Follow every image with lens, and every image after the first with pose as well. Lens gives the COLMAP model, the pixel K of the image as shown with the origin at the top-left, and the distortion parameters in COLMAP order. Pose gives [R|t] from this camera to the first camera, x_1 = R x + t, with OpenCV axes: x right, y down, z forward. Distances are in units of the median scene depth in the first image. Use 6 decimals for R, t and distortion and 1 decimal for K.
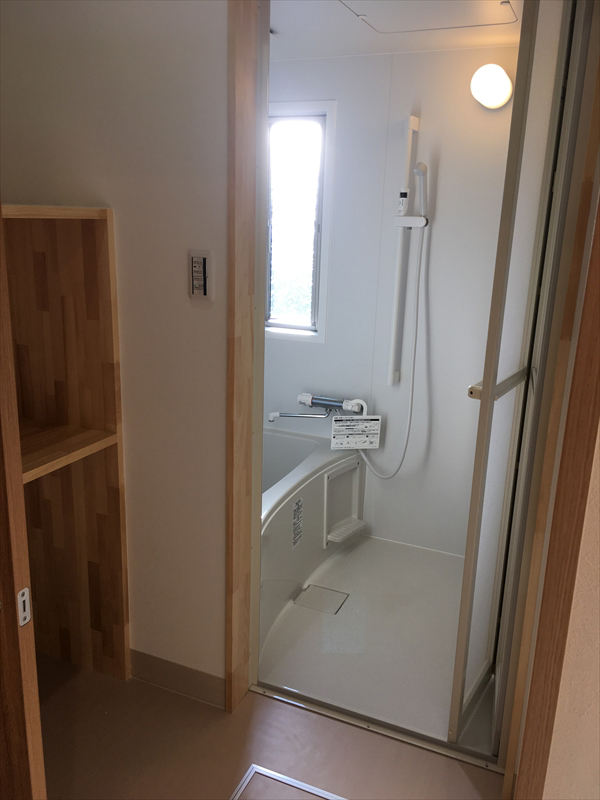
lens RADIAL K [[678.2, 0, 300.0], [0, 678.2, 400.0], [0, 0, 1]] dist [0.061792, -0.091158]
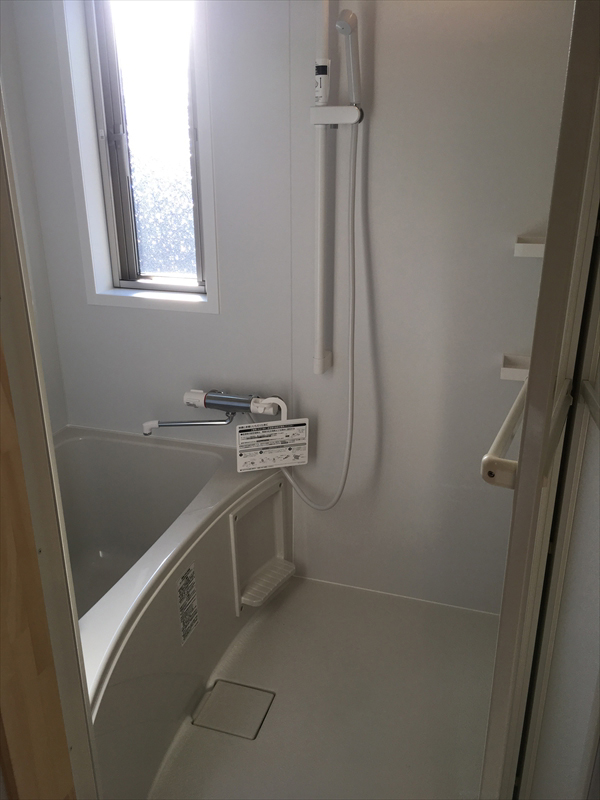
lens RADIAL K [[678.2, 0, 300.0], [0, 678.2, 400.0], [0, 0, 1]] dist [0.061792, -0.091158]
pose [[0.993785, -0.069246, 0.087161, 0.053455], [0.060343, 0.993061, 0.100939, -0.063315], [-0.093546, -0.095052, 0.991067, 0.332842]]
